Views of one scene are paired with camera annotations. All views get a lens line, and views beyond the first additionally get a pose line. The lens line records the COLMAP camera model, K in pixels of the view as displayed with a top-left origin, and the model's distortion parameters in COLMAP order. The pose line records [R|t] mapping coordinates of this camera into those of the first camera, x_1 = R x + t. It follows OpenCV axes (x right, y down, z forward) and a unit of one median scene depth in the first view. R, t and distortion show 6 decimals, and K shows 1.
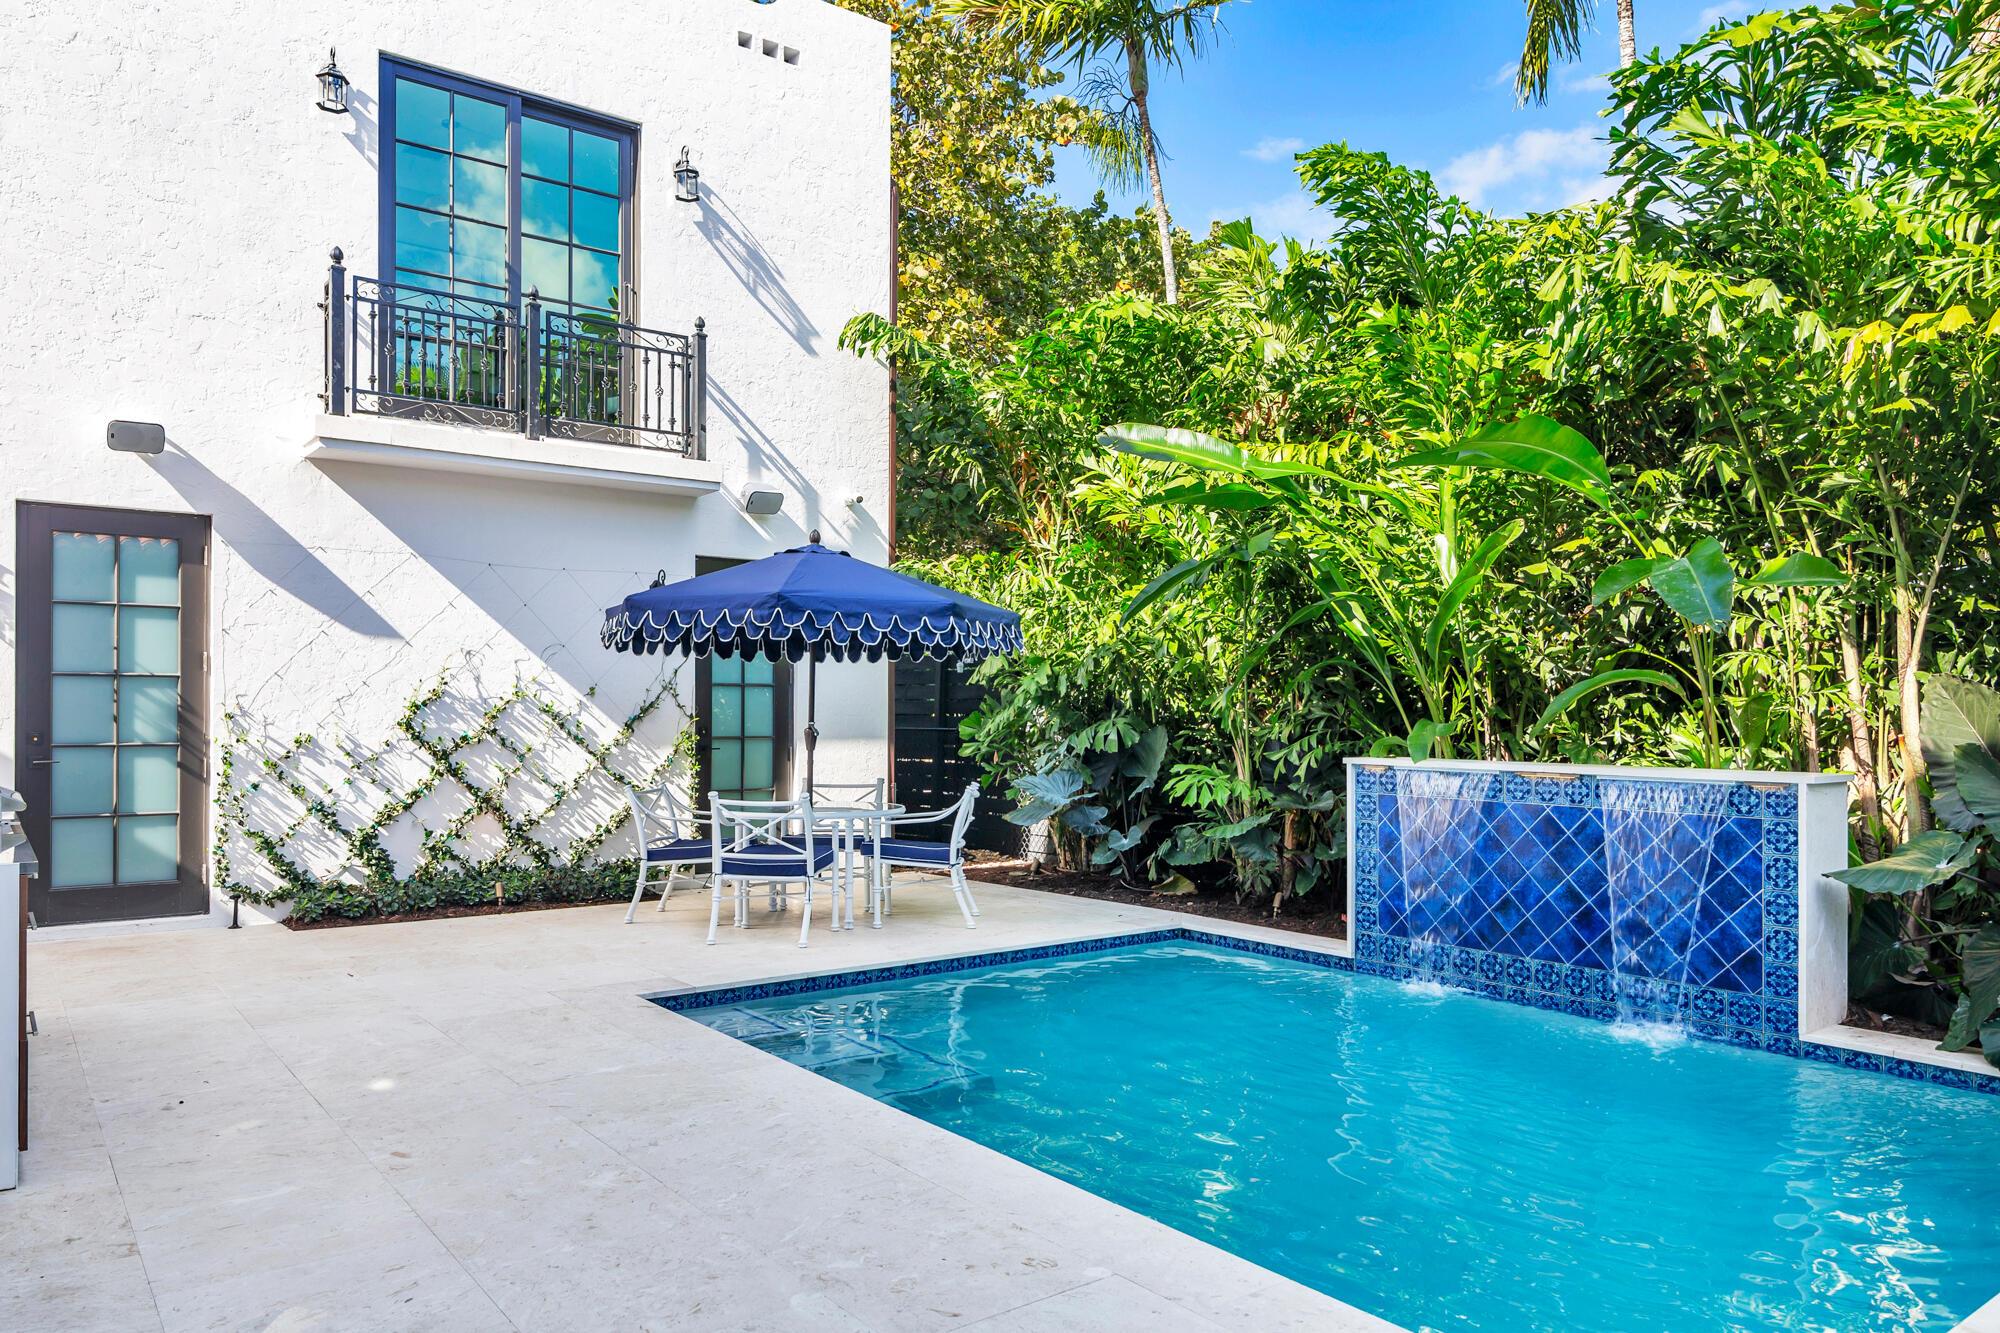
lens RADIAL K [[1359.1, 0, 1000.1], [0, 1359.1, 702.0], [0, 0, 1]] dist [-0.003408, -0.002043]
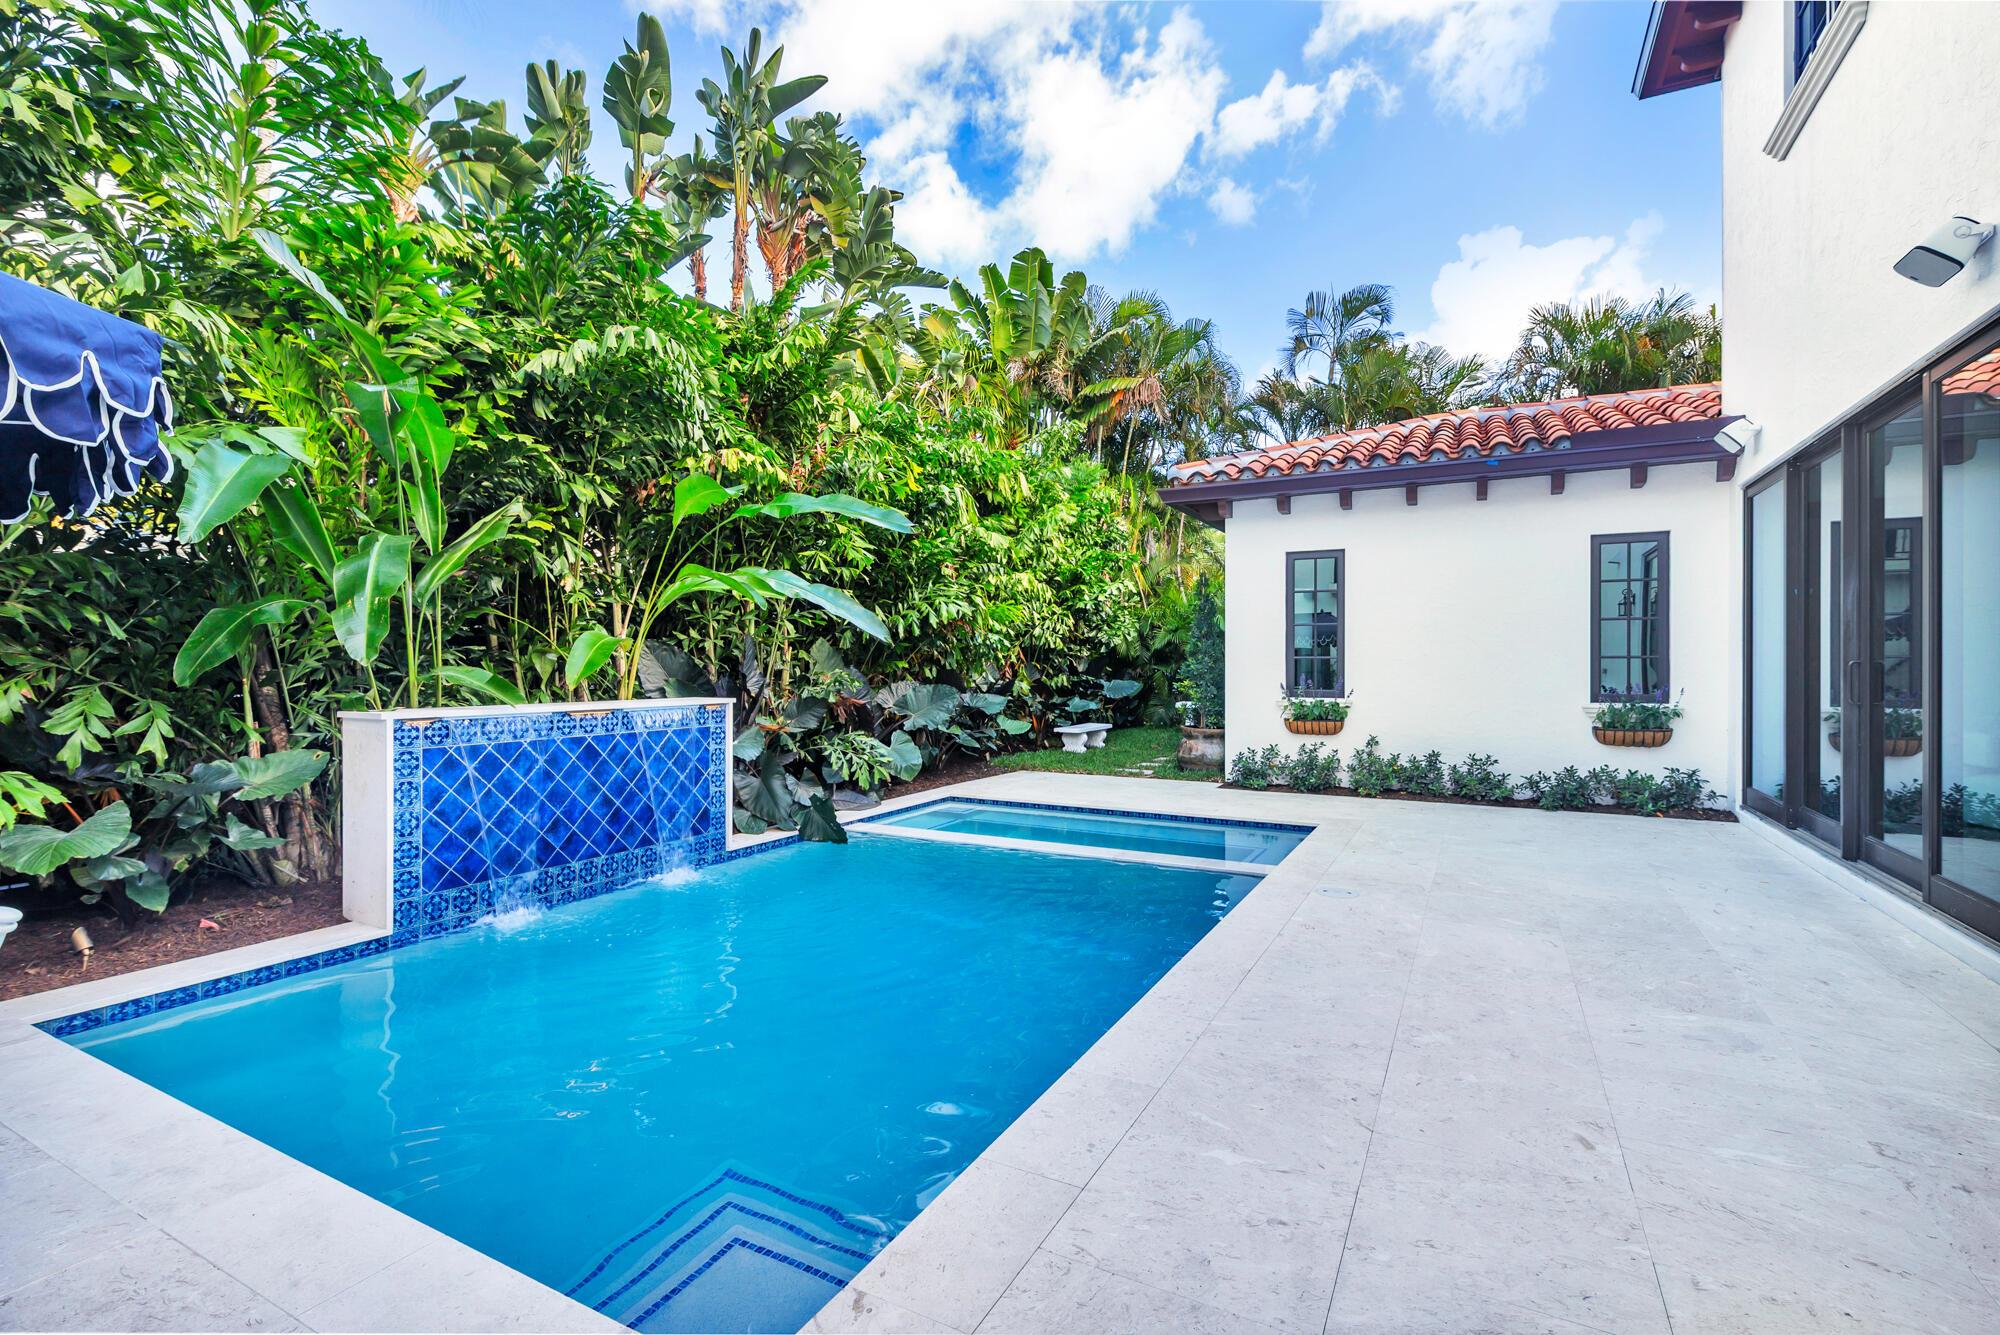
lens RADIAL K [[902.2, 0, 998.5], [0, 902.2, 663.5], [0, 0, 1]] dist [0.000235, 0.000266]
pose [[-0.412767, -0.004546, 0.910826, -0.490293], [-0.008354, 0.999964, 0.001205, 0.004545], [-0.910799, -0.007112, -0.412790, 0.950092]]
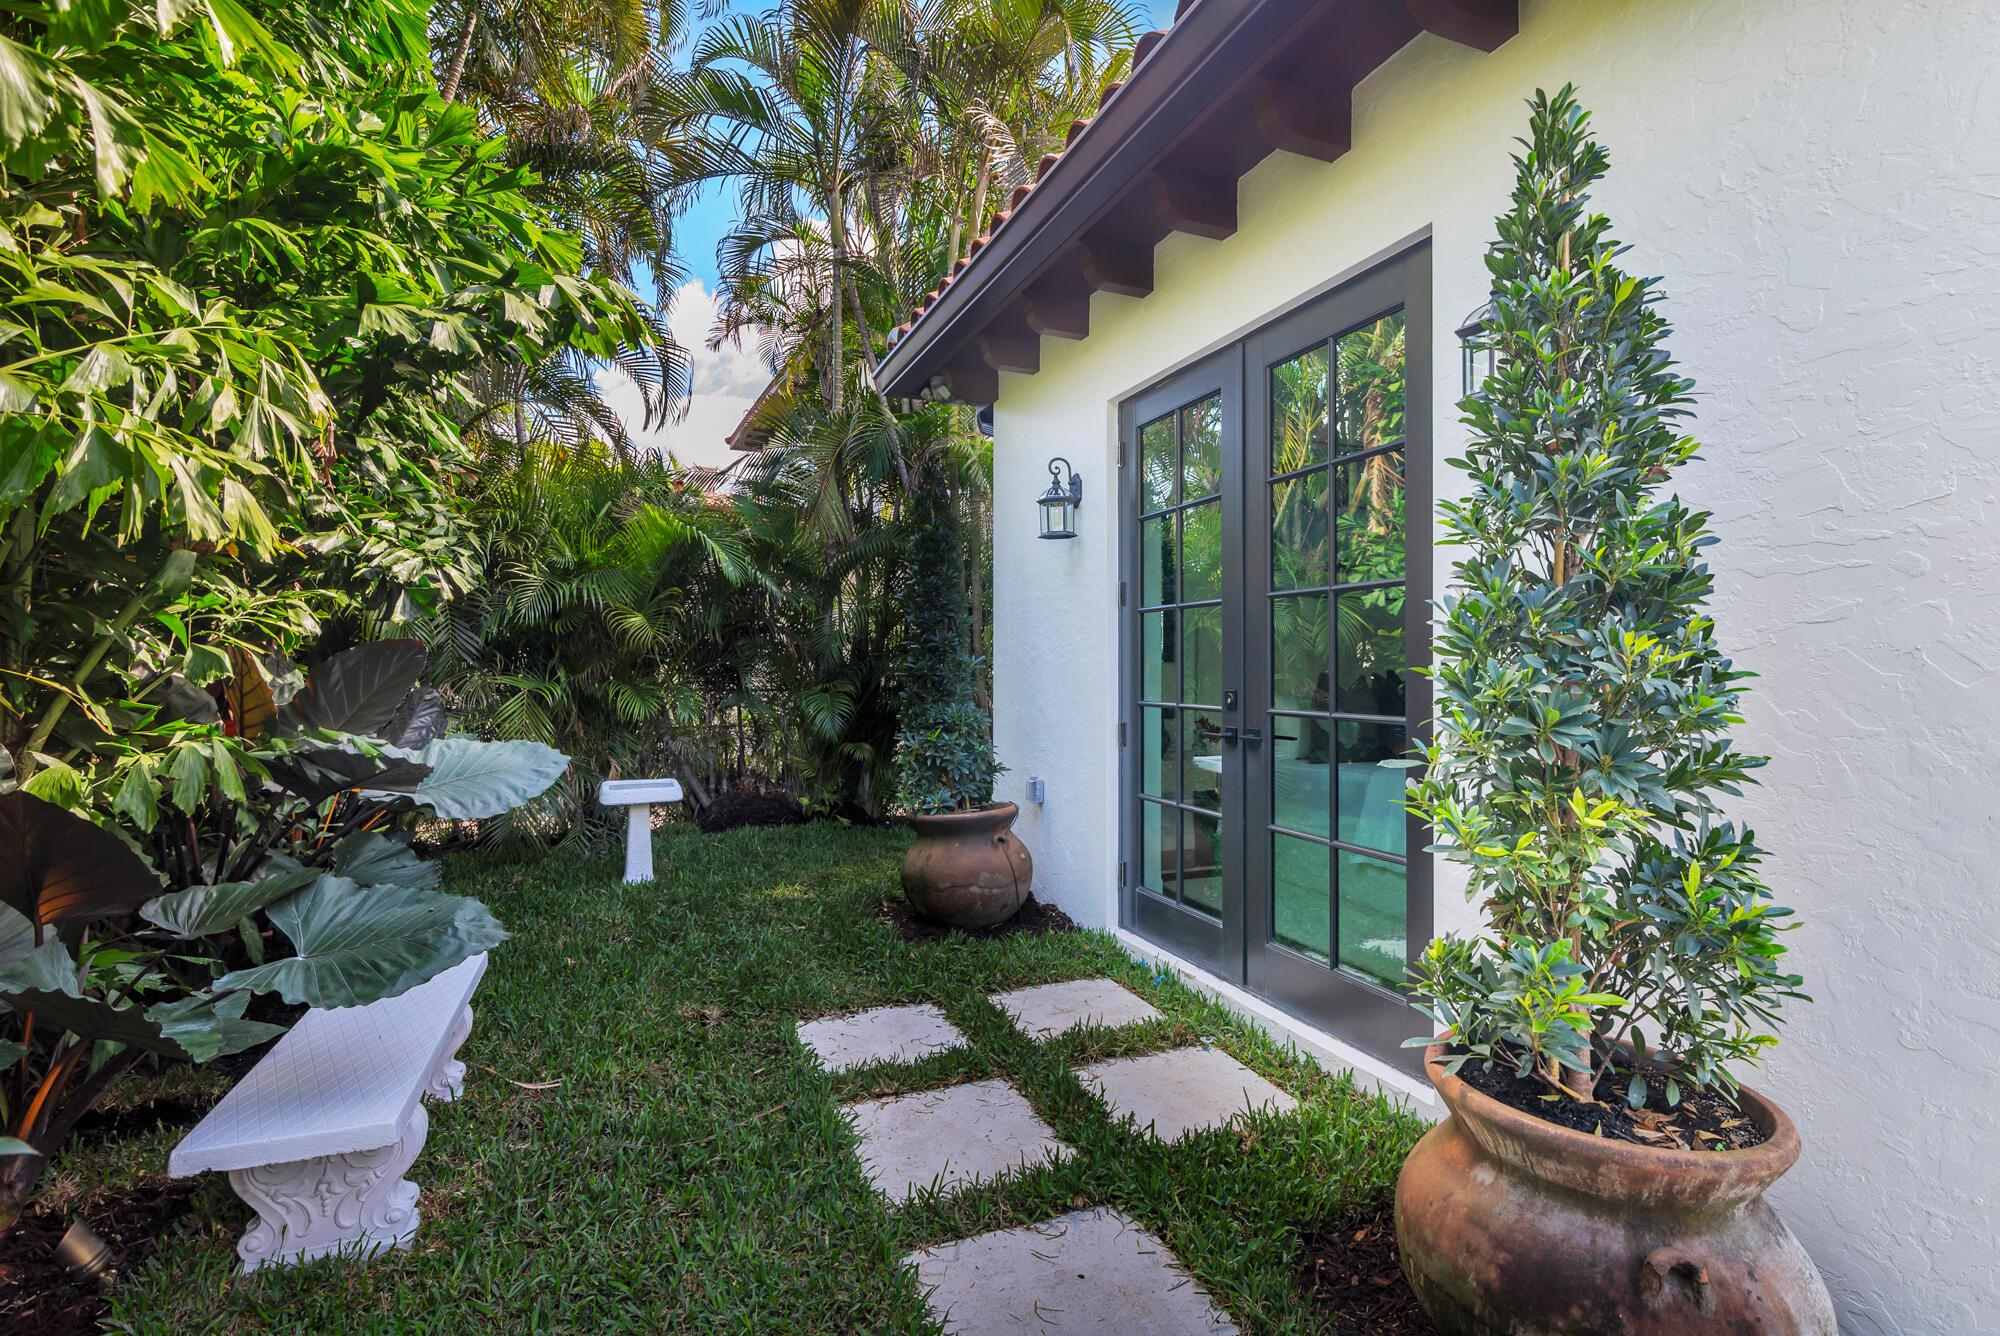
lens RADIAL K [[932.9, 0, 1002.4], [0, 932.9, 655.4], [0, 0, 1]] dist [0.000939, -0.000057]
pose [[-0.966878, -0.003010, 0.255220, 0.892310], [-0.005988, 0.999923, -0.010893, -0.001421], [-0.255167, -0.012061, -0.966822, 0.256969]]
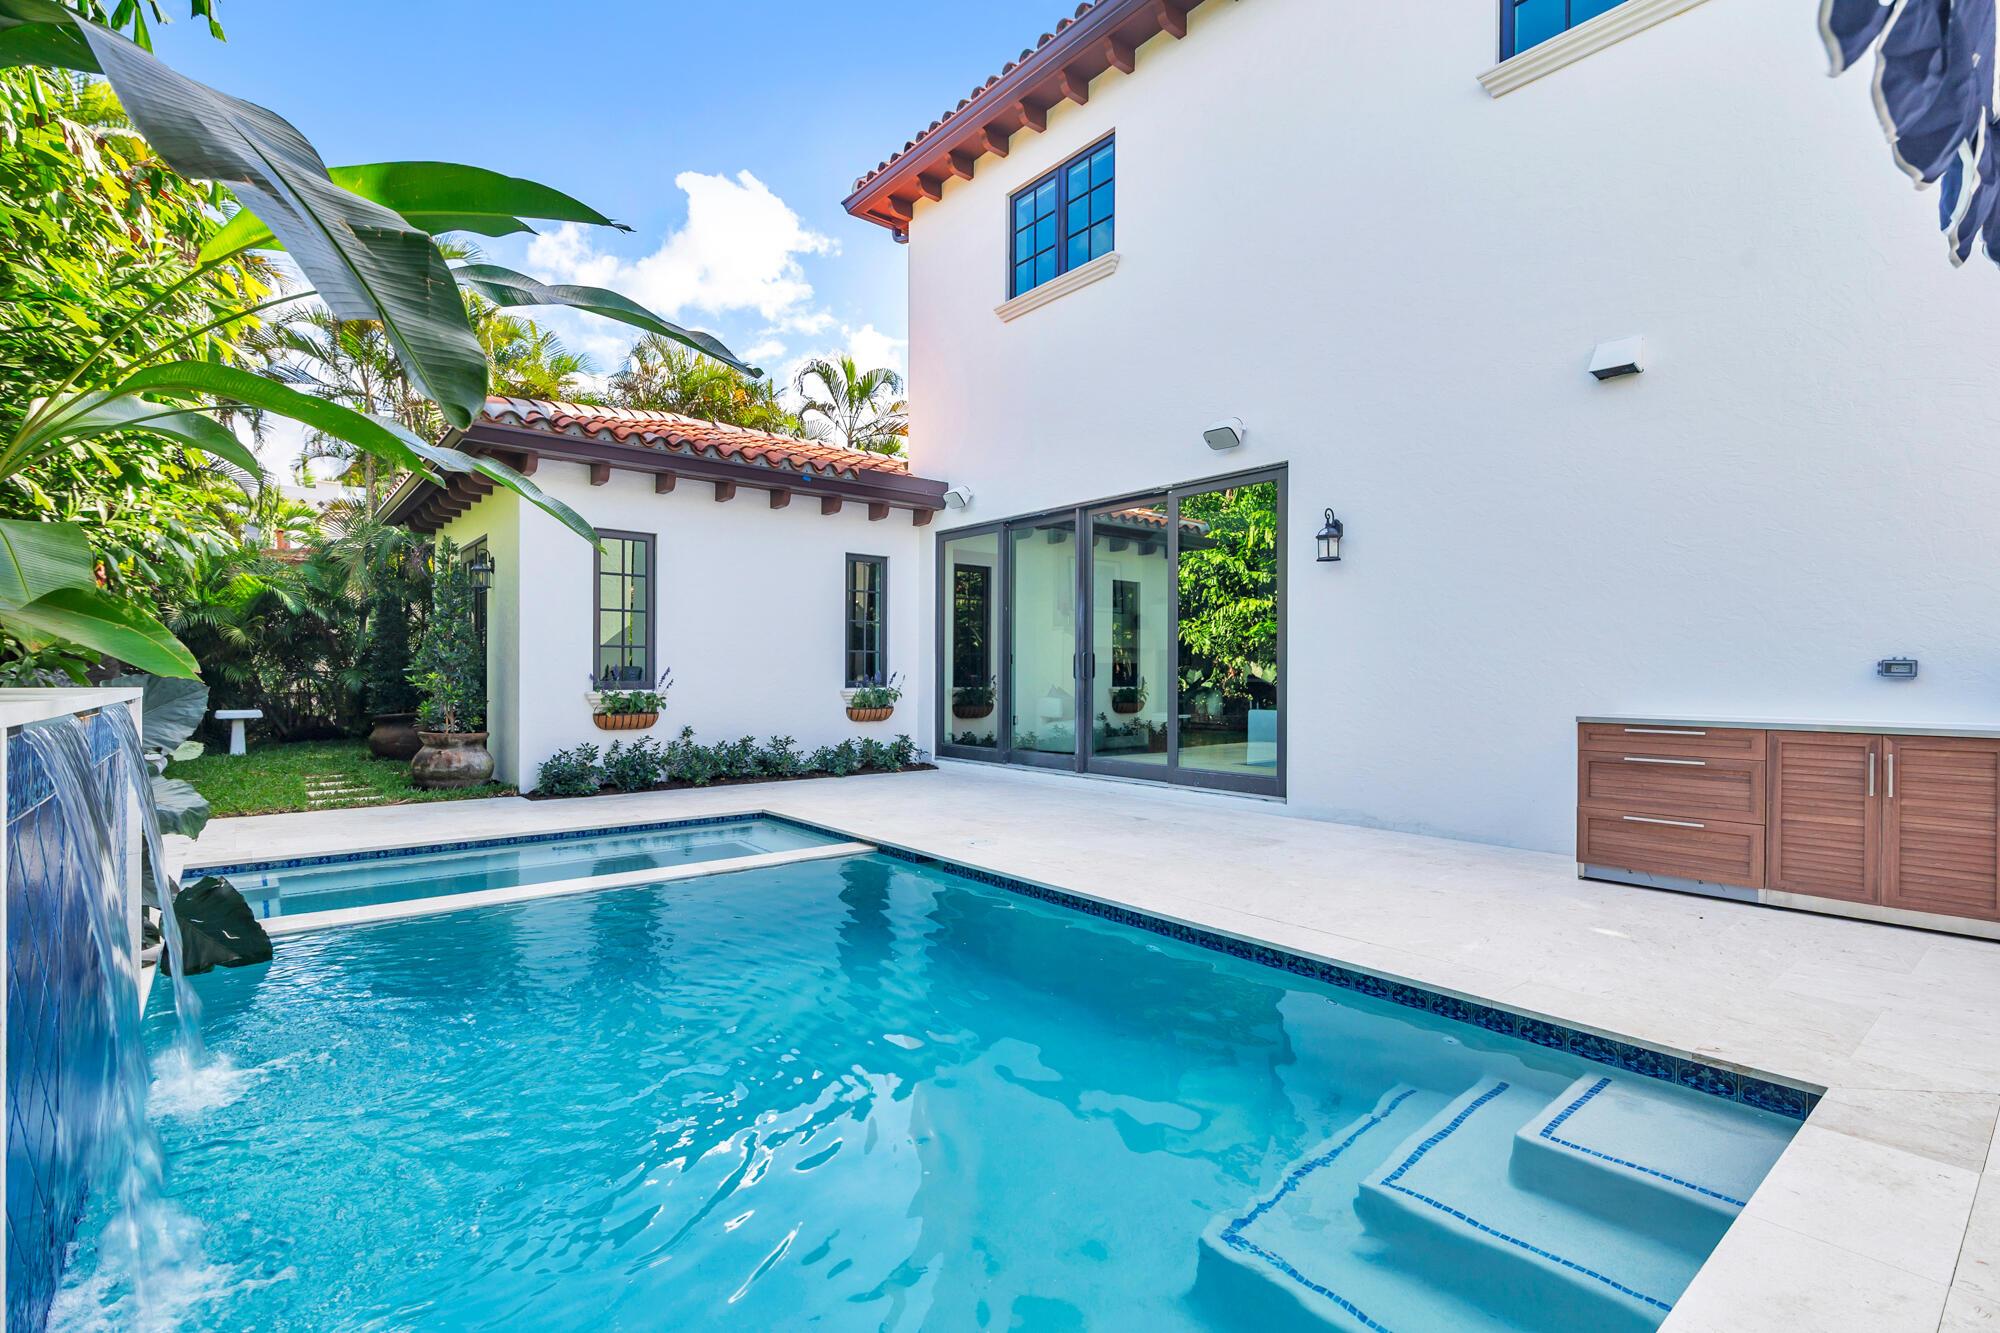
lens RADIAL K [[917.7, 0, 996.6], [0, 917.7, 676.2], [0, 0, 1]] dist [0.000023, -0.000047]
pose [[-0.999131, -0.007935, -0.040922, 0.103467], [-0.007731, 0.999957, -0.005150, 0.038723], [0.040961, -0.004829, -0.999149, 1.264586]]
